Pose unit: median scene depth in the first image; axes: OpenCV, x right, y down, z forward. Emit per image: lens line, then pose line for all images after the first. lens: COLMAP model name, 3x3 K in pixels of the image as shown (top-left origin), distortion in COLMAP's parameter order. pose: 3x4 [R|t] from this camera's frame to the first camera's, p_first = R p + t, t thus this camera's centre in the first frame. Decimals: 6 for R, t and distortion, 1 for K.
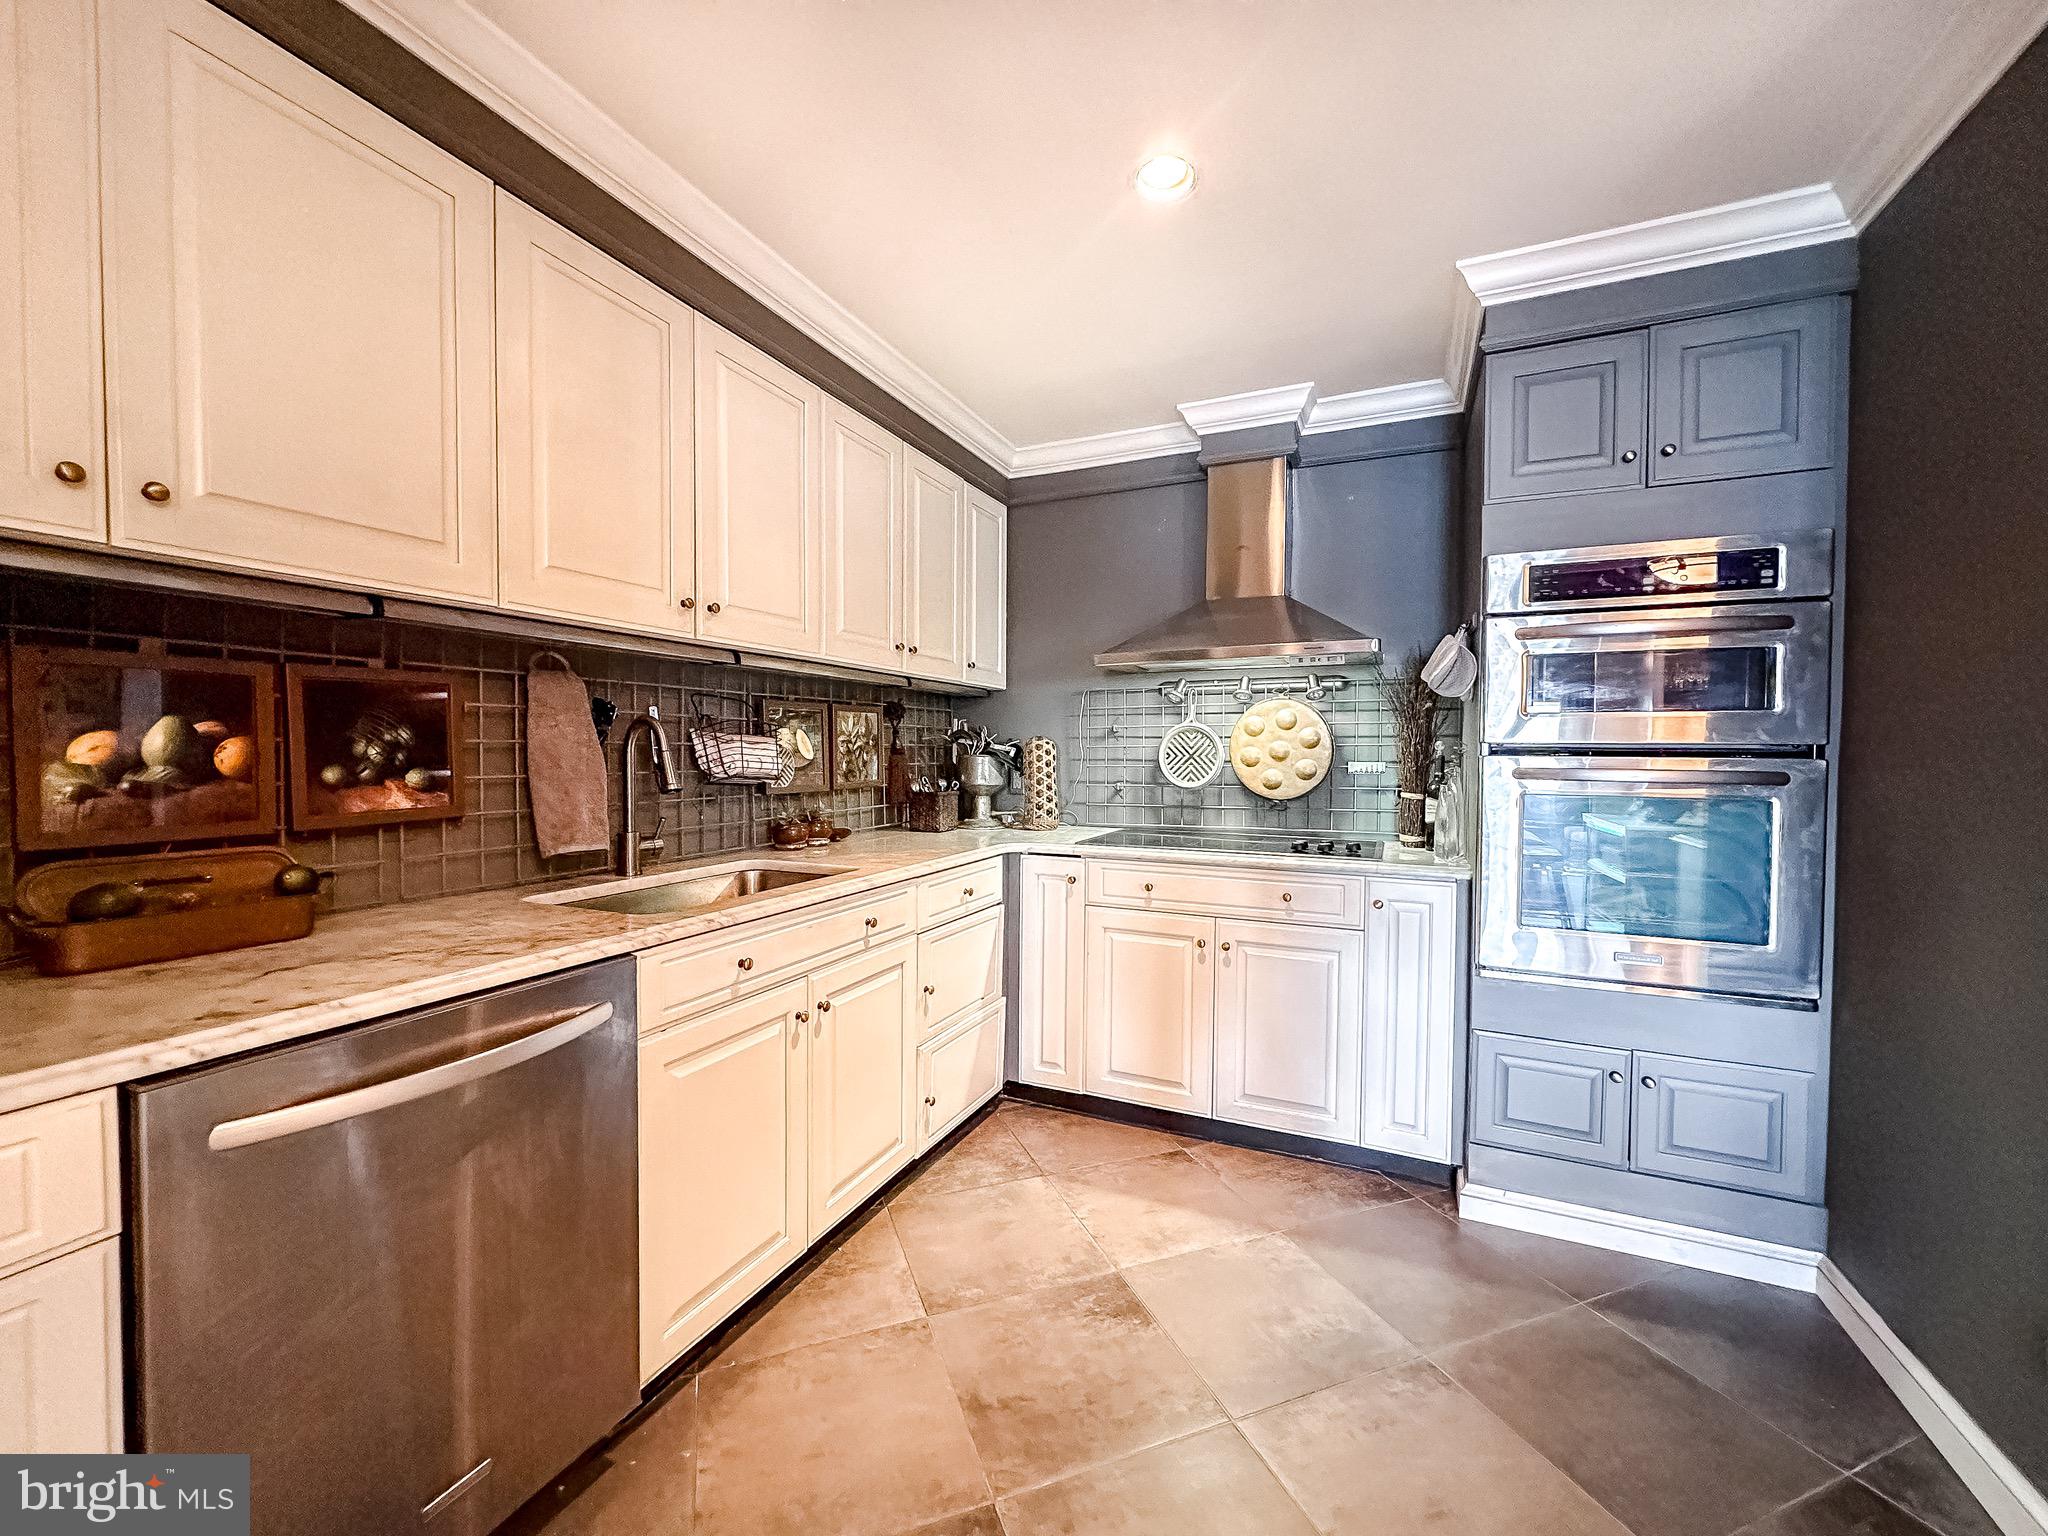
lens RADIAL K [[819.2, 0, 1024.4], [0, 819.2, 769.2], [0, 0, 1]] dist [-0.001038, 0.000223]
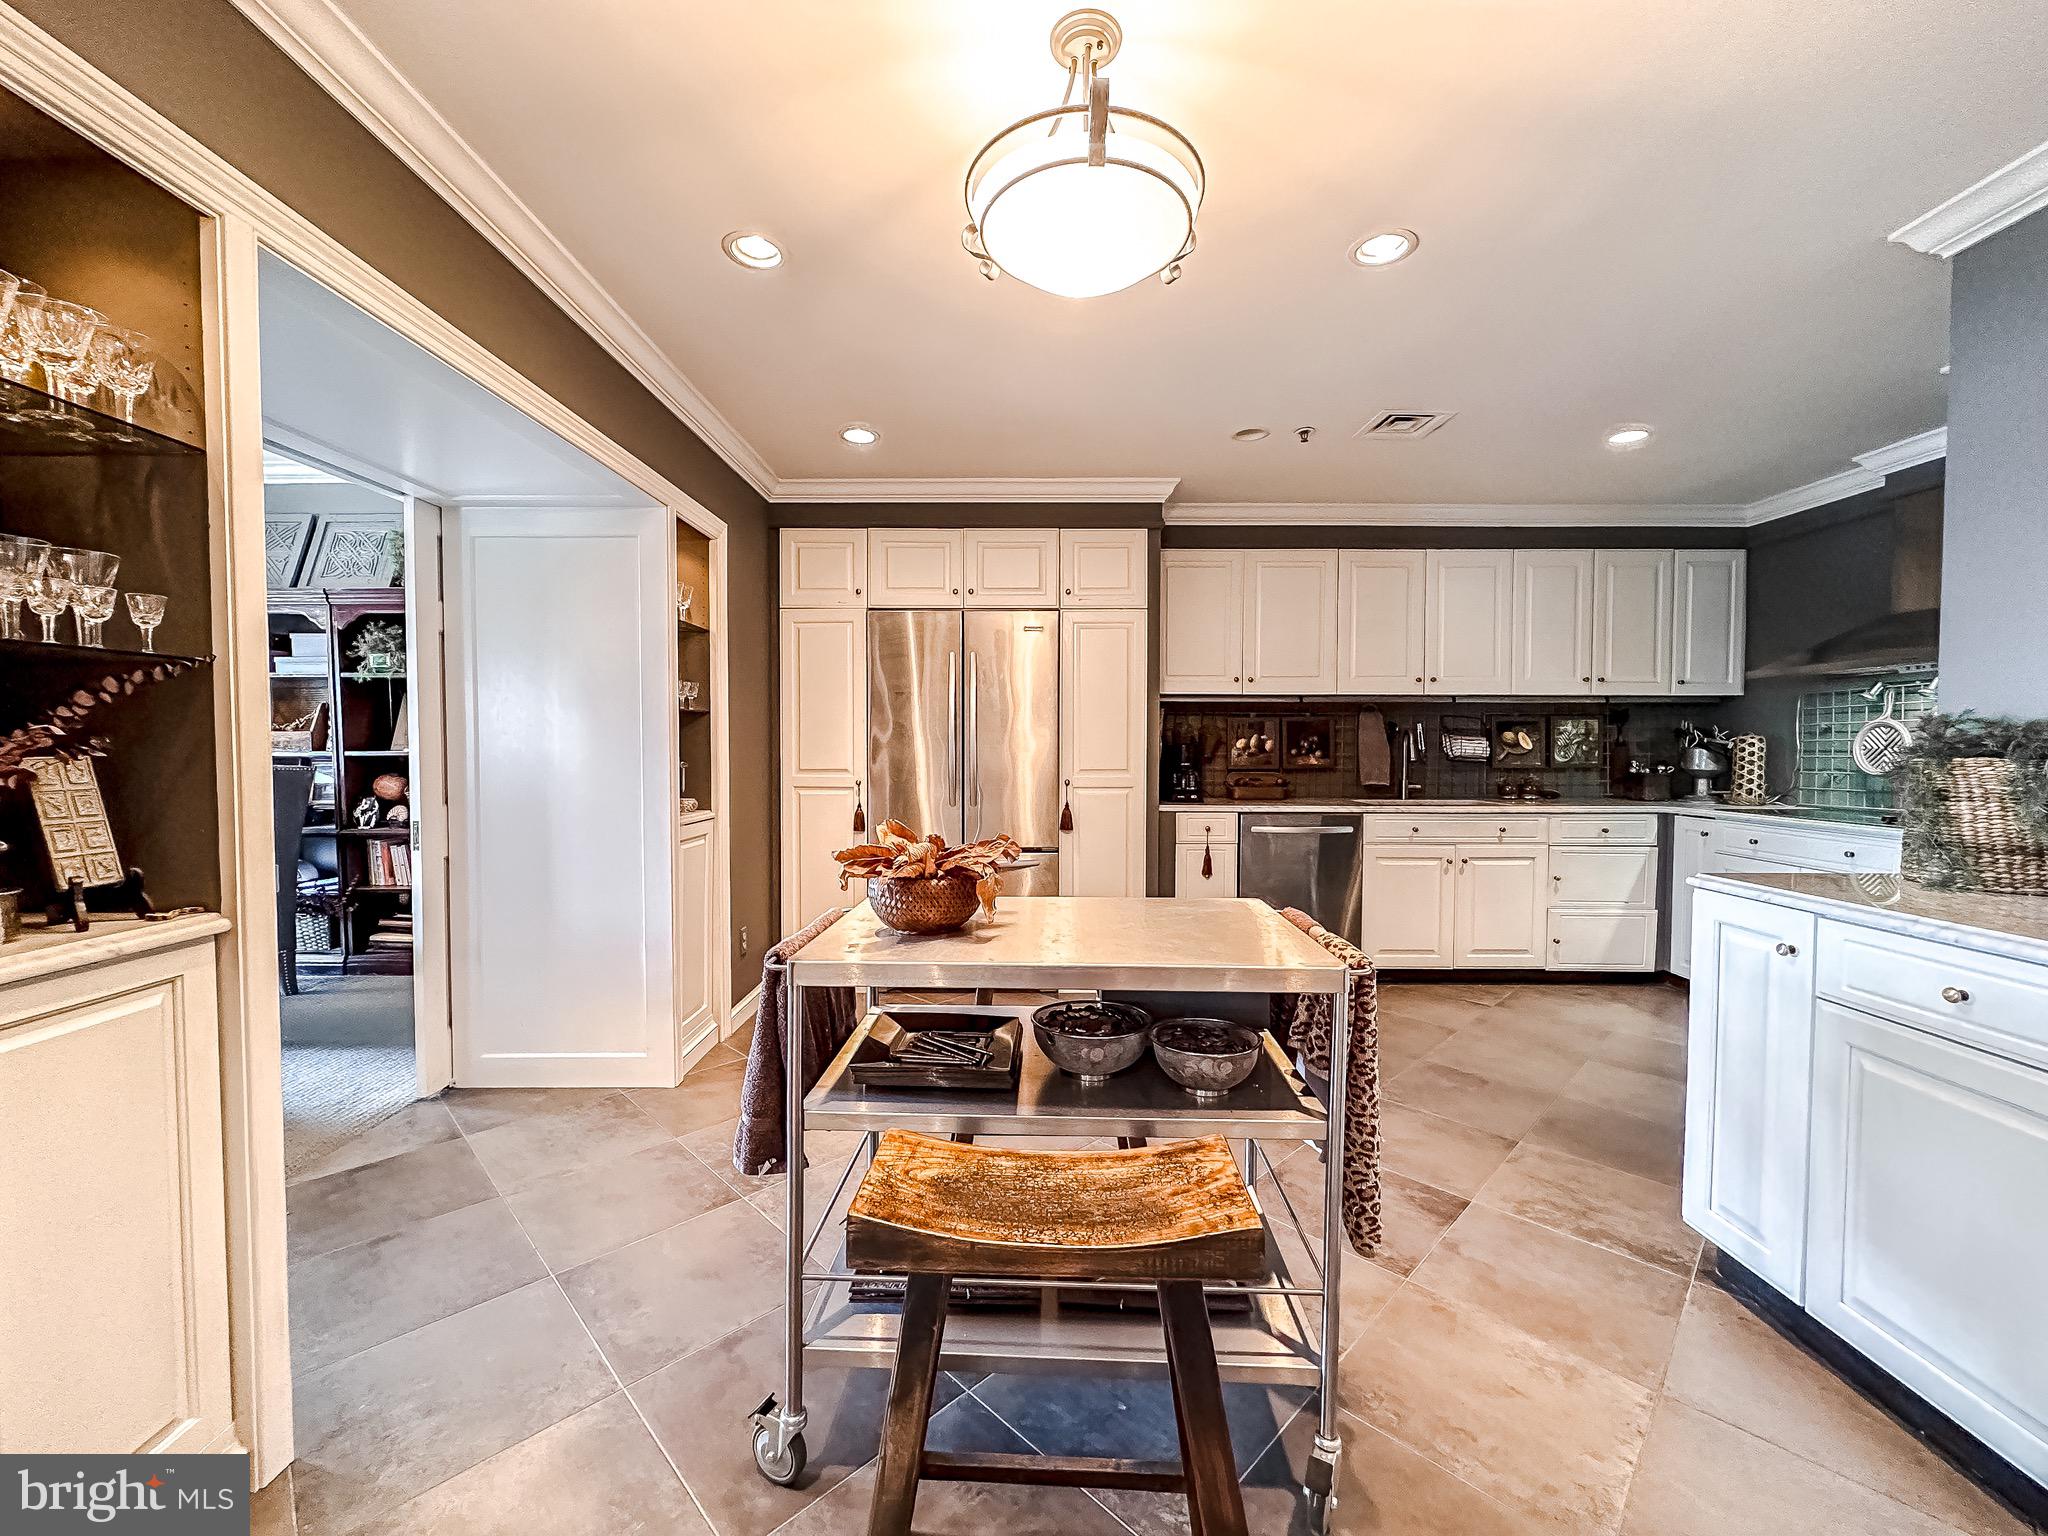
lens RADIAL K [[819.2, 0, 1026.0], [0, 819.2, 768.0], [0, 0, 1]] dist [-0.001038, 0.000223]
pose [[0.408150, 0.022543, -0.912637, 1.186842], [-0.022154, 0.999645, 0.014784, 0.034284], [0.912646, 0.014185, 0.408504, -0.901284]]
